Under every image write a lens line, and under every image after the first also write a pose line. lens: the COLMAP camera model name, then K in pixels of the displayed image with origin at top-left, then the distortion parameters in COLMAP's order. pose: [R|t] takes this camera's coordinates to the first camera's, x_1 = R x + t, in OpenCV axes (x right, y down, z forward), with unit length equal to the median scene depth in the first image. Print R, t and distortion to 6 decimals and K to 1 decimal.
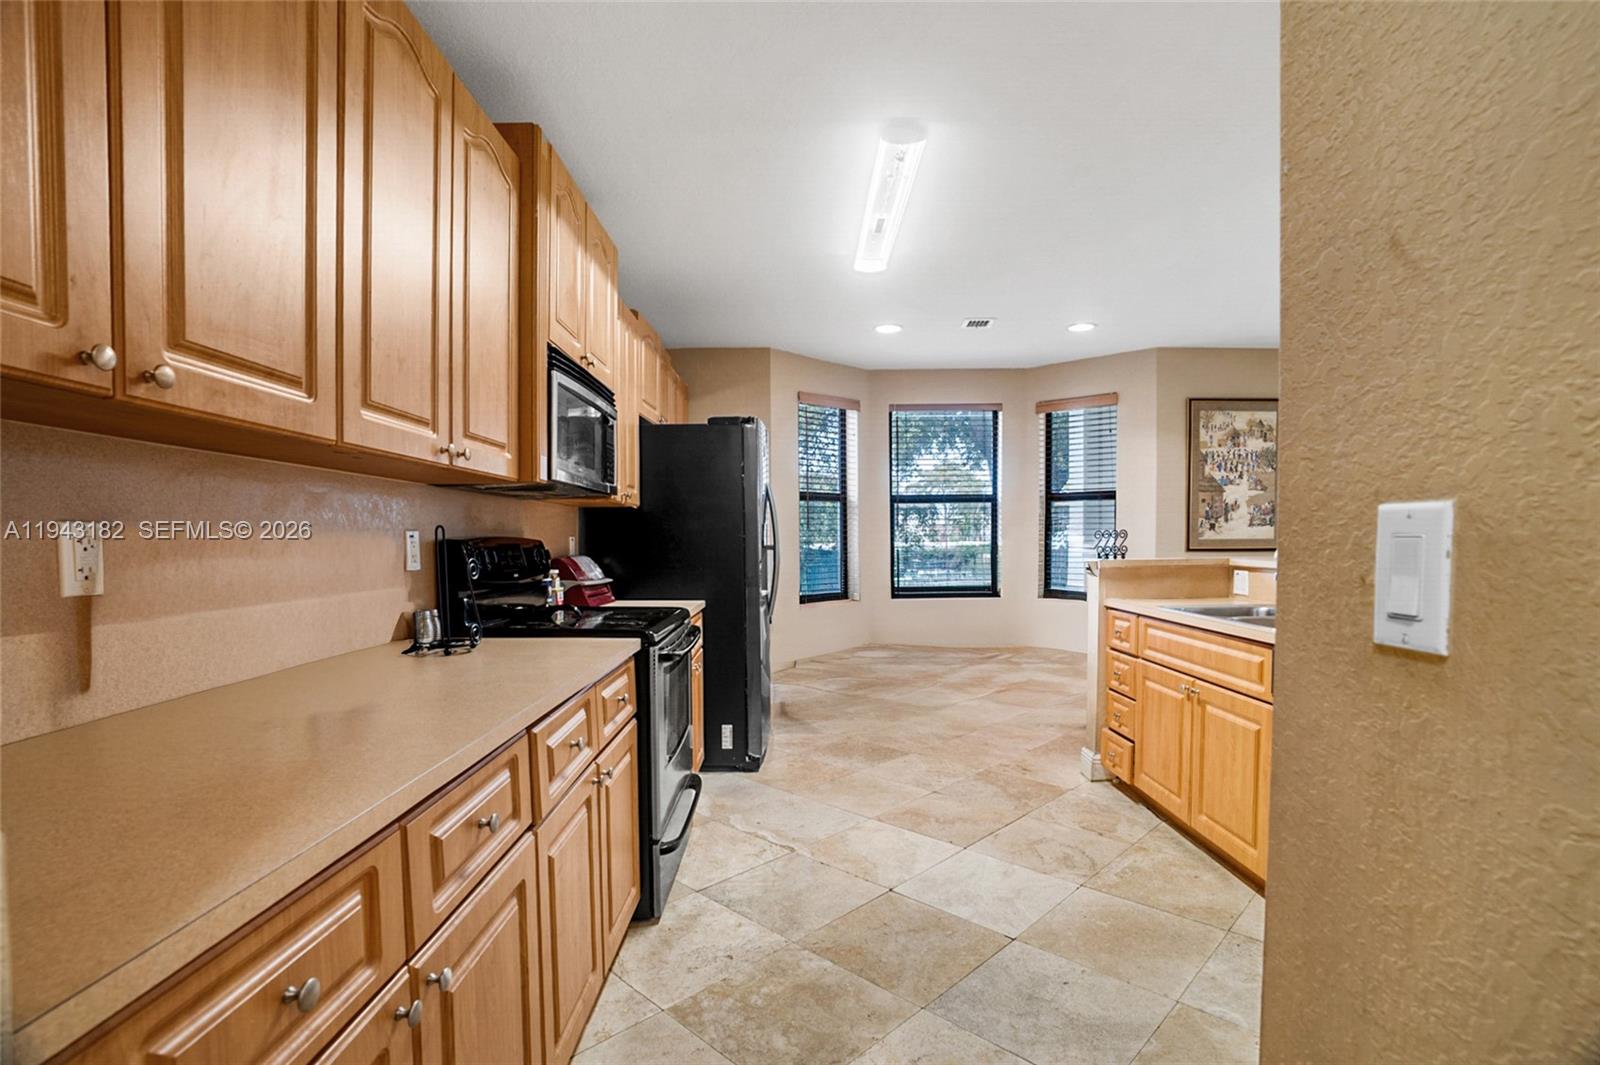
lens RADIAL K [[736.8, 0, 805.8], [0, 736.8, 540.7], [0, 0, 1]] dist [-0.084236, 0.033222]
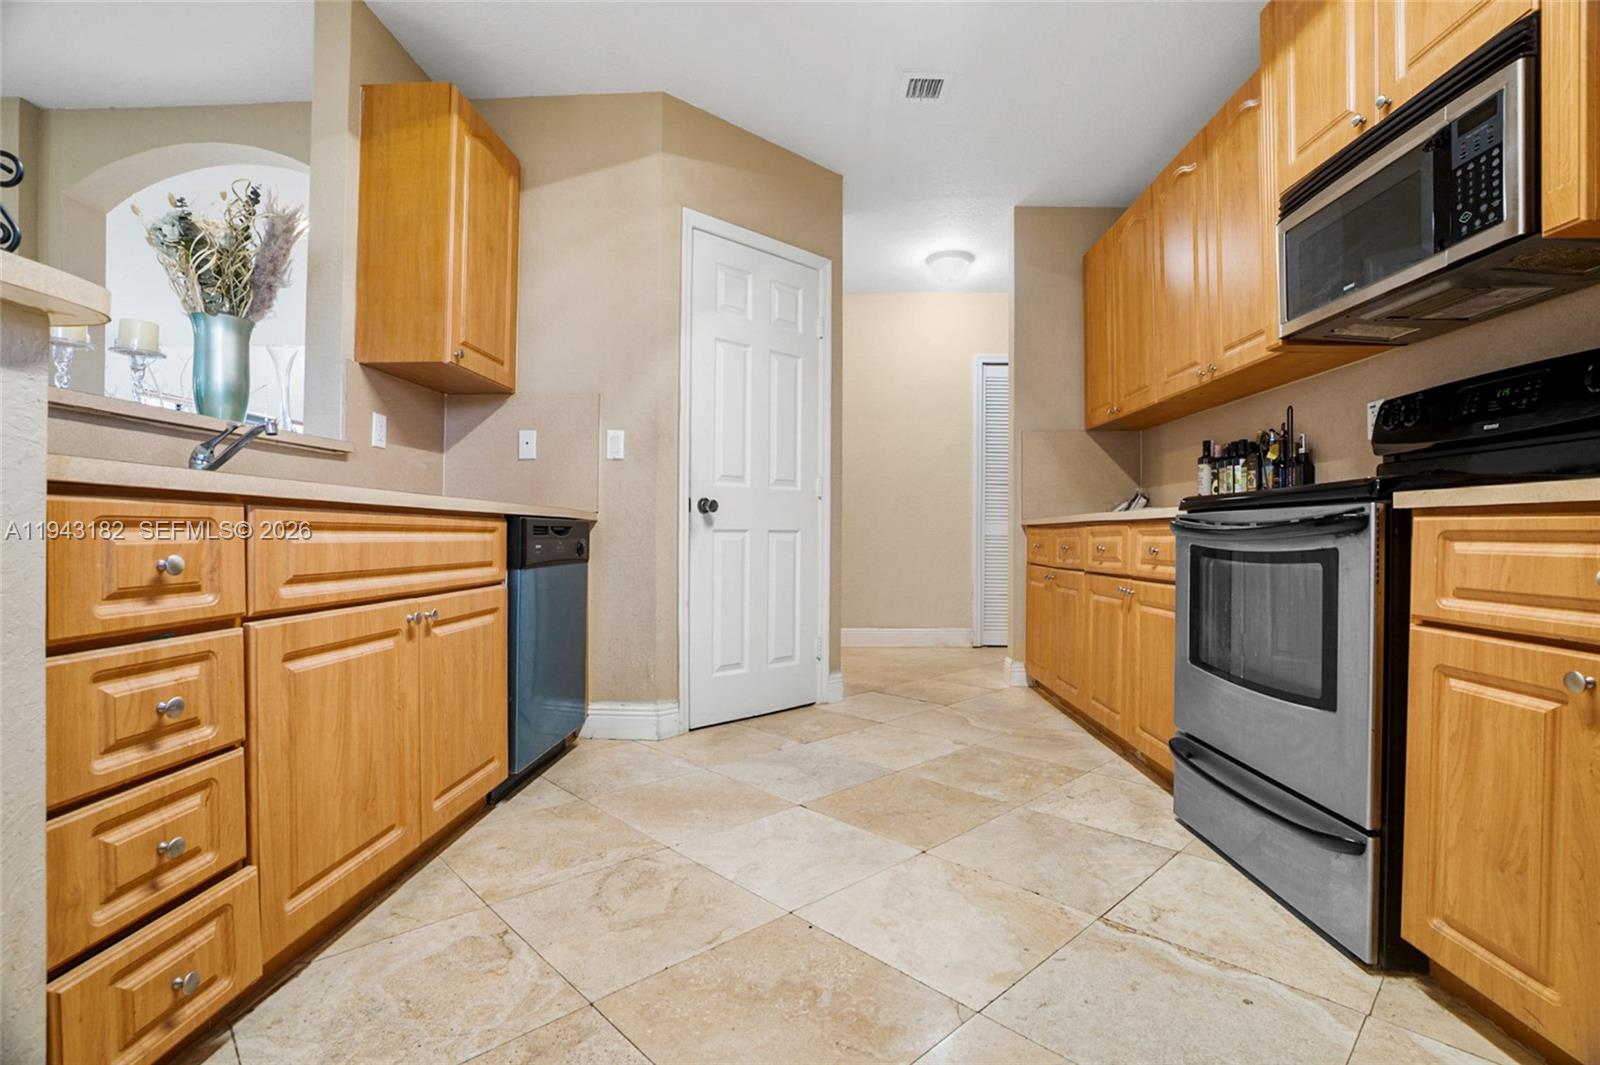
lens RADIAL K [[736.8, 0, 805.8], [0, 736.8, 540.7], [0, 0, 1]] dist [-0.084236, 0.033222]
pose [[-0.999408, -0.000392, 0.034391, 0.222129], [-0.000188, 0.999982, 0.005918, 0.160226], [-0.034393, 0.005908, -0.999391, 1.815725]]
